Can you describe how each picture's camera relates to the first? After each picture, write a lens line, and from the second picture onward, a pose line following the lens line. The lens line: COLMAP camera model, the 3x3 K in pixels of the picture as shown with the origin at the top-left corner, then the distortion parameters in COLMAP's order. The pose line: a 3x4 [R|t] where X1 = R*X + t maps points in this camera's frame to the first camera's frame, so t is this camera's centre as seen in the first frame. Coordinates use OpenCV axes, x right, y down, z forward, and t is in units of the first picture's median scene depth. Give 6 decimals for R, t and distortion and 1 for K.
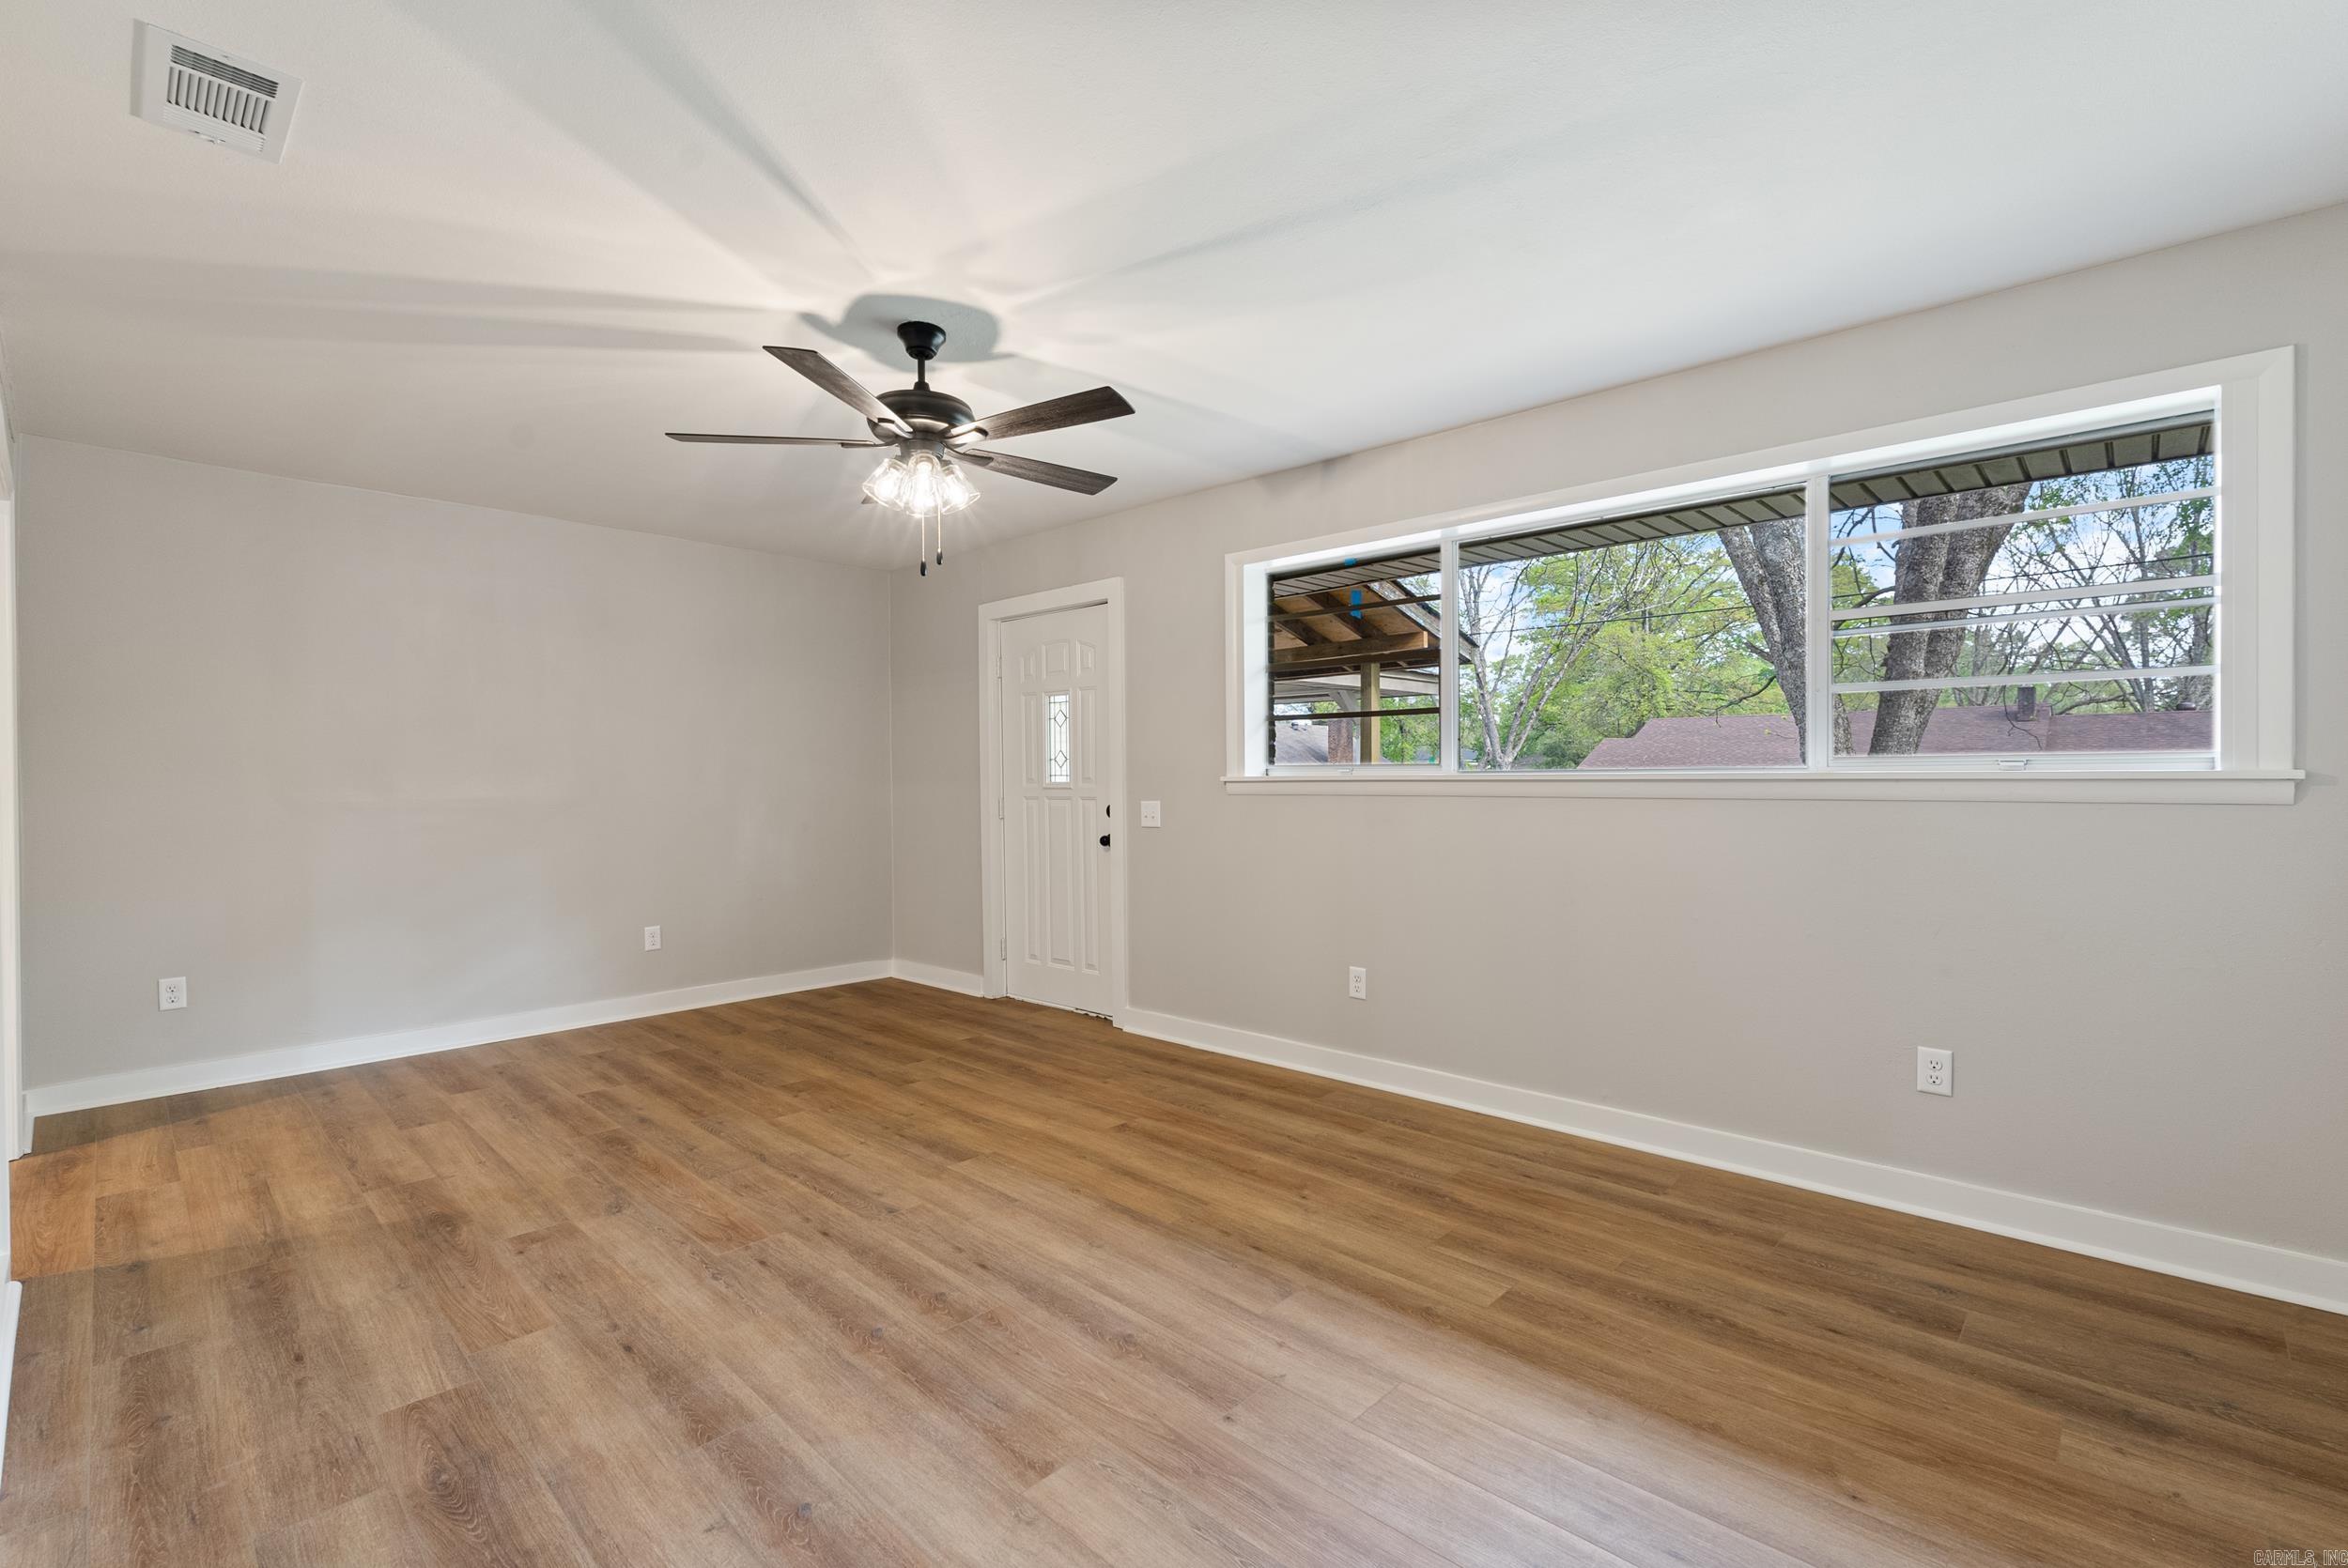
lens RADIAL K [[1031.7, 0, 1164.9], [0, 1031.7, 775.7], [0, 0, 1]] dist [-0.002502, -0.000331]
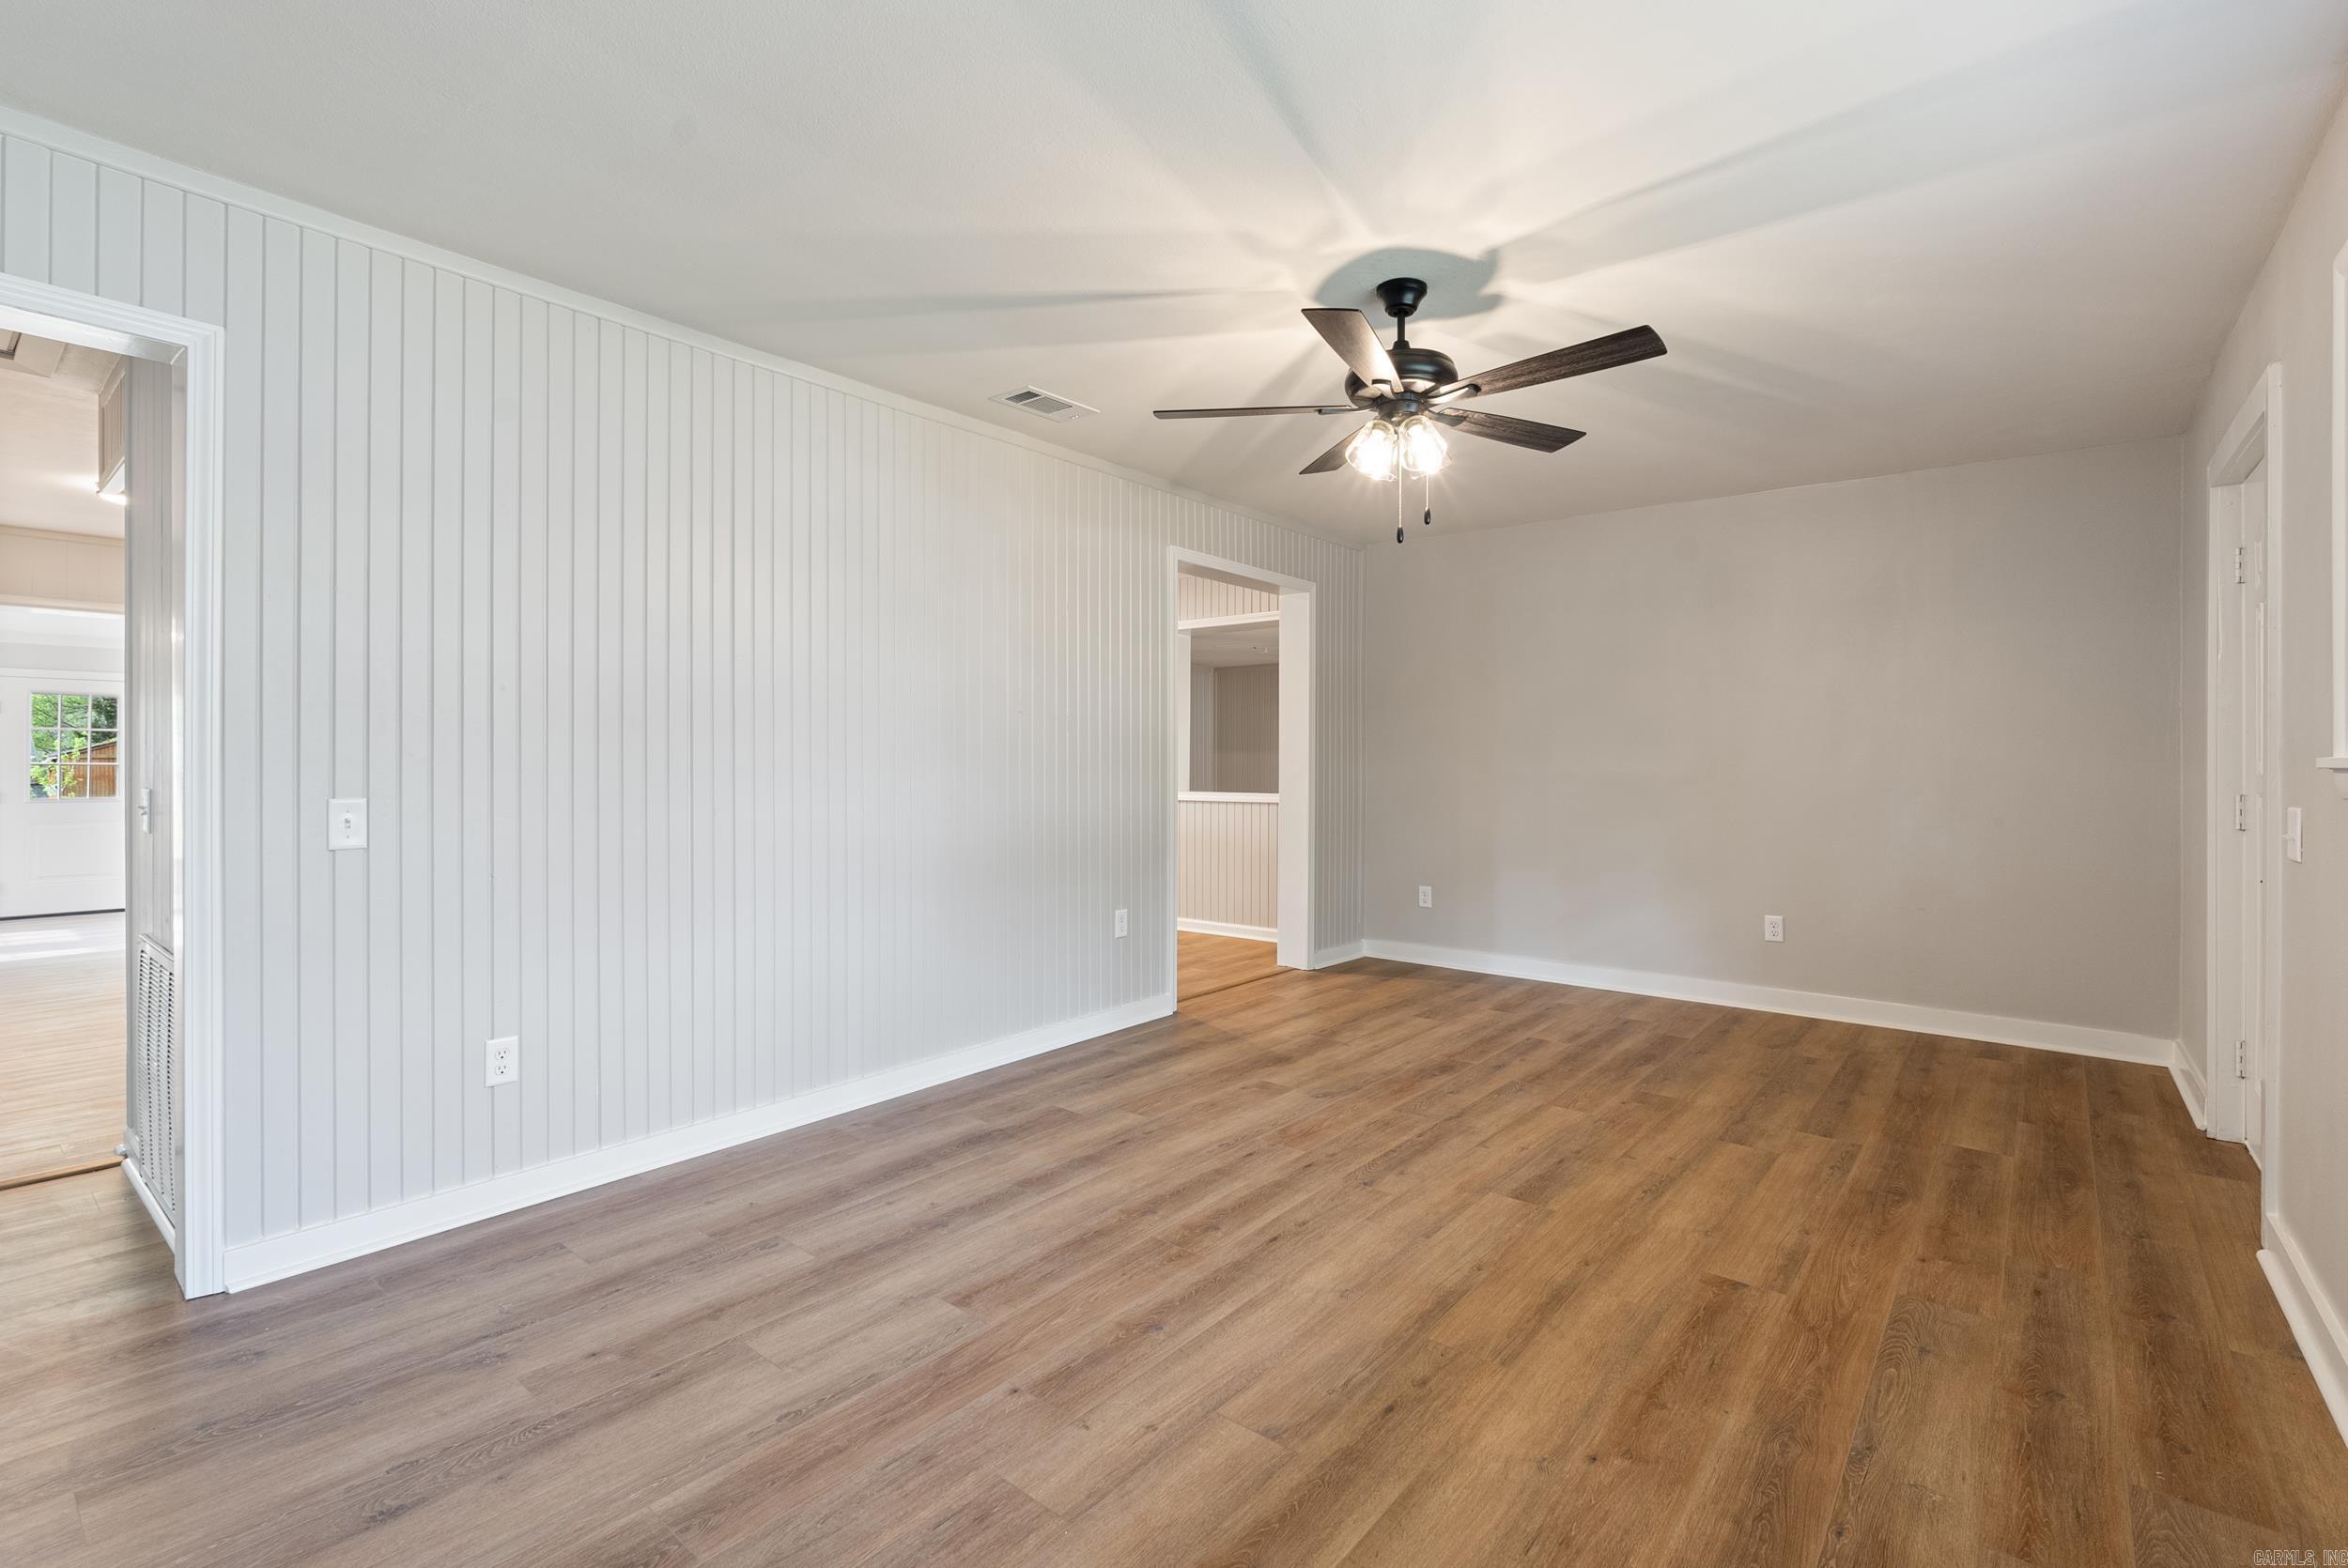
lens RADIAL K [[1047.0, 0, 1174.9], [0, 1047.0, 768.8], [0, 0, 1]] dist [-0.002981, 0.000094]
pose [[0.079212, 0.019119, -0.996674, 0.691280], [-0.002731, 0.999816, 0.018962, -0.003397], [0.996854, 0.001220, 0.079249, 0.685701]]
